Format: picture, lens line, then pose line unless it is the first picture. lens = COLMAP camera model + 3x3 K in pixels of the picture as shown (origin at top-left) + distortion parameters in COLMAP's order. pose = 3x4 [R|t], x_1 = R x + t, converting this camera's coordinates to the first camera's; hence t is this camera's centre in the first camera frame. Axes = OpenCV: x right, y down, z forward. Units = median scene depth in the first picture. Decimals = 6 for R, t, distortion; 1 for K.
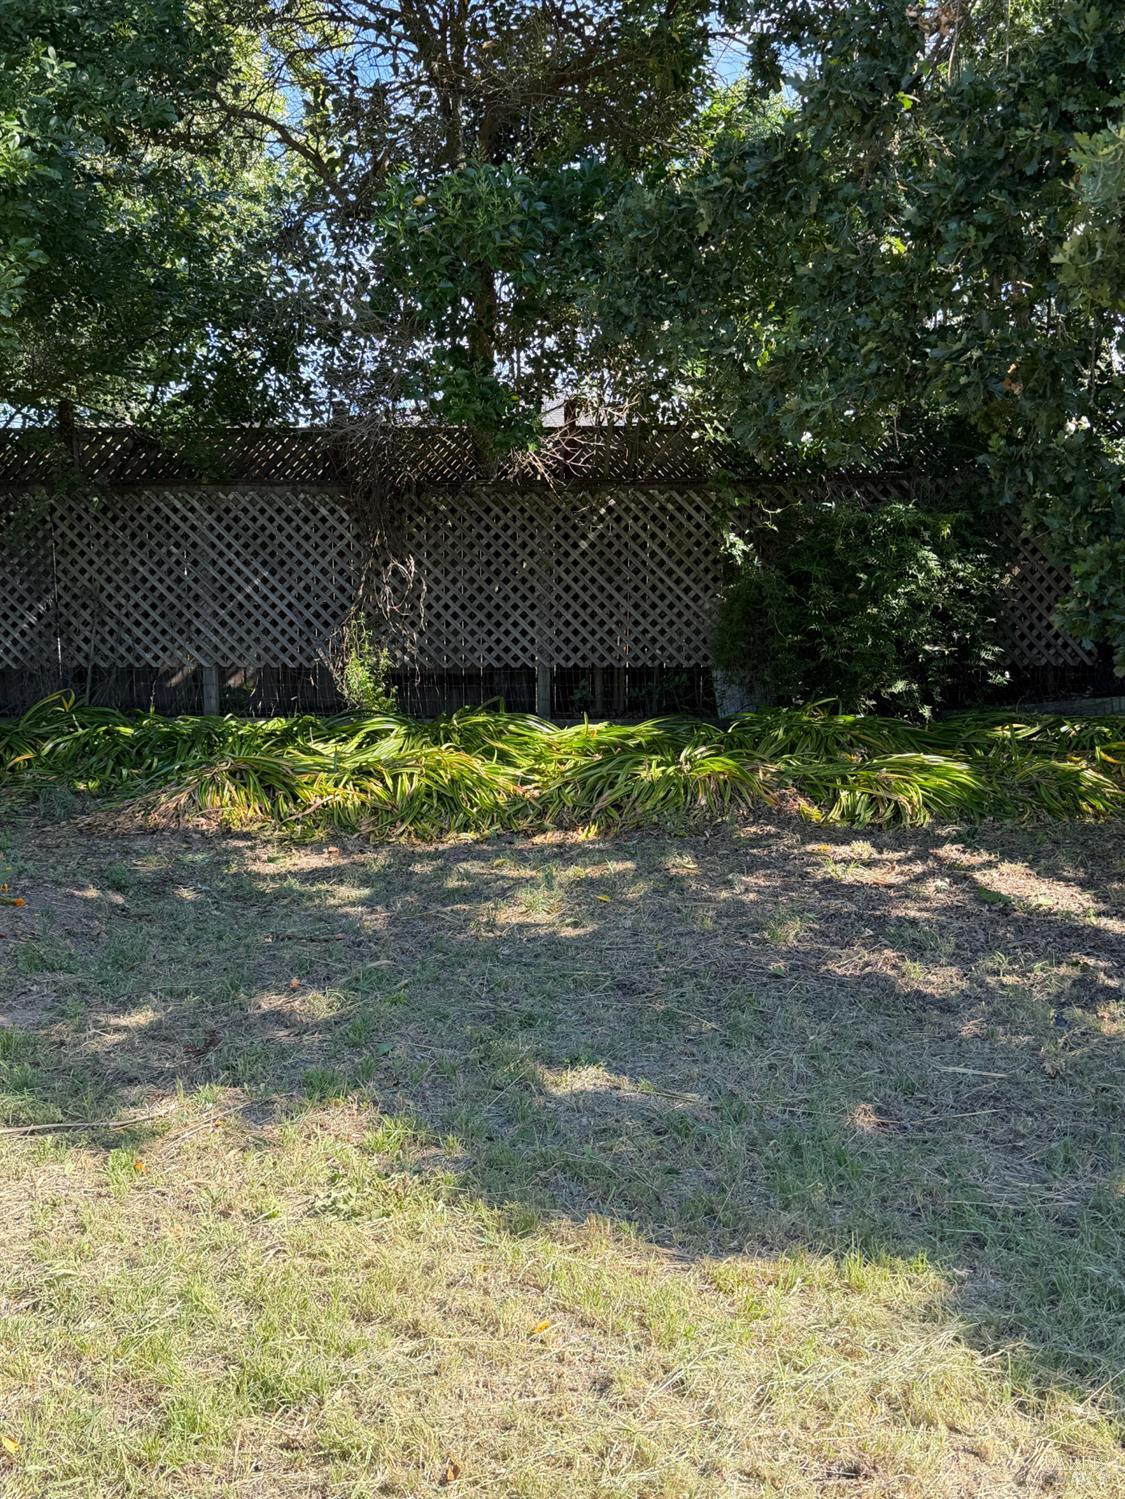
lens RADIAL K [[1571.2, 0, 526.5], [0, 1571.2, 747.6], [0, 0, 1]] dist [0.075797, 0.000000]
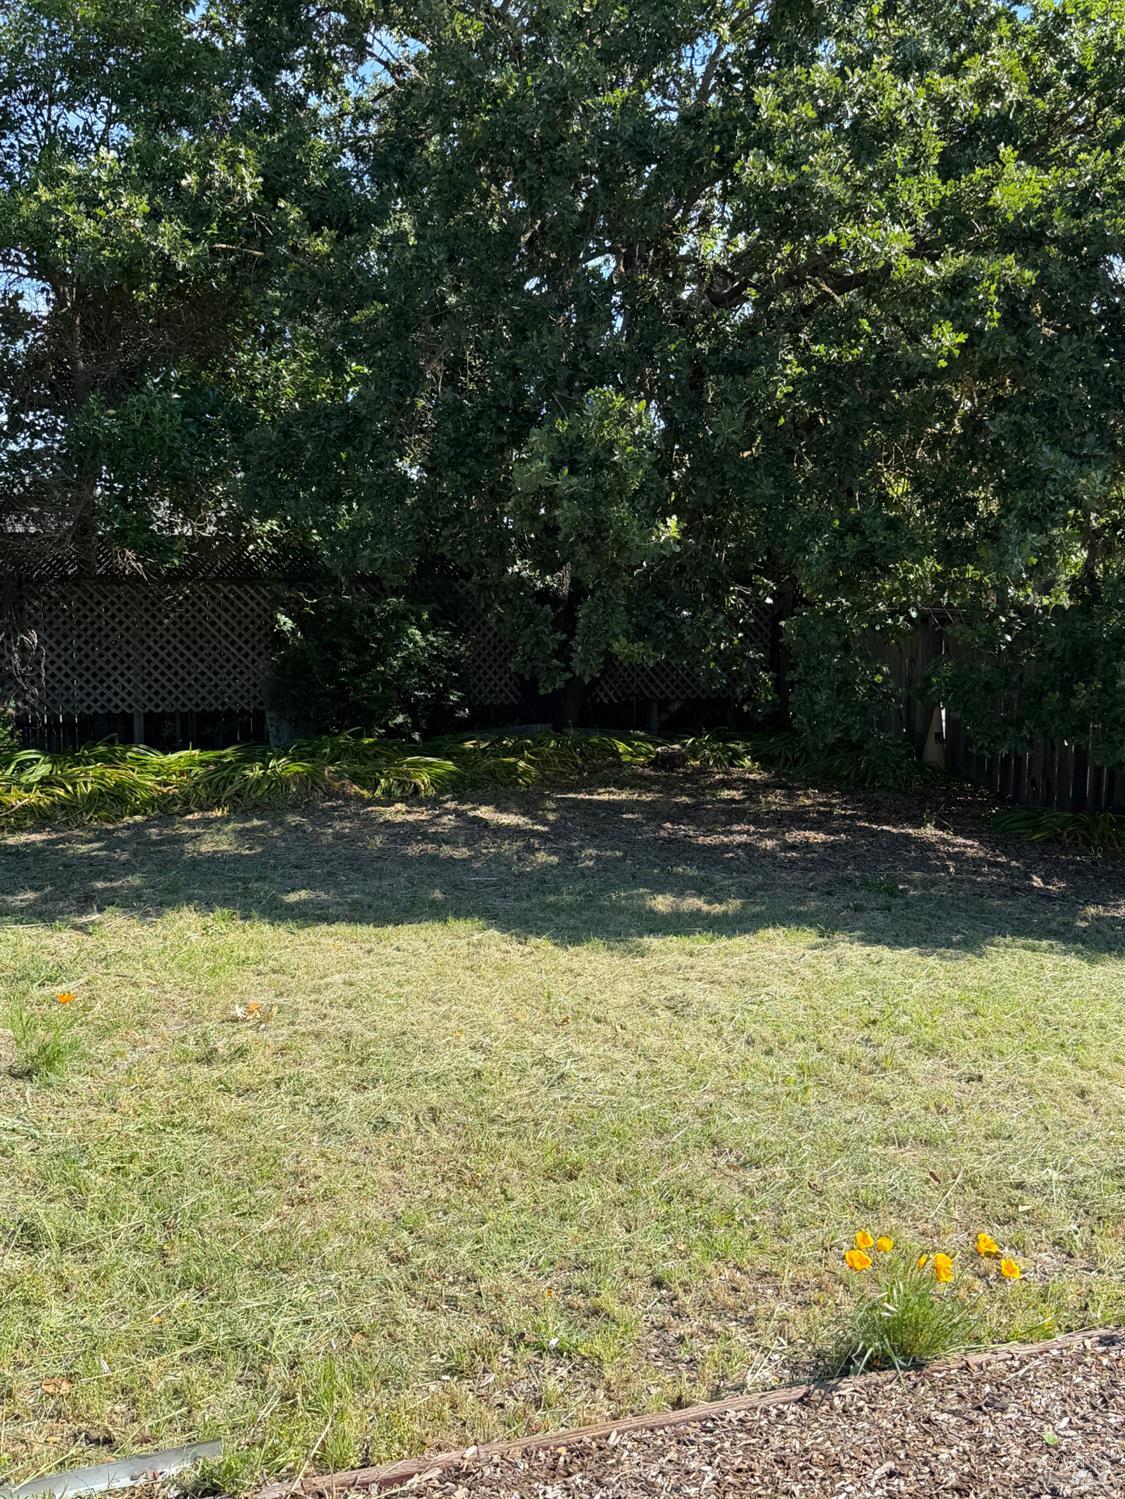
lens RADIAL K [[1571.2, 0, 563.8], [0, 1571.2, 747.3], [0, 0, 1]] dist [0.075797, 0.000000]
pose [[0.928837, -0.027294, 0.369482, -0.171530], [0.043014, 0.998483, -0.034374, 0.045931], [-0.367983, 0.047821, 0.928602, -0.441044]]
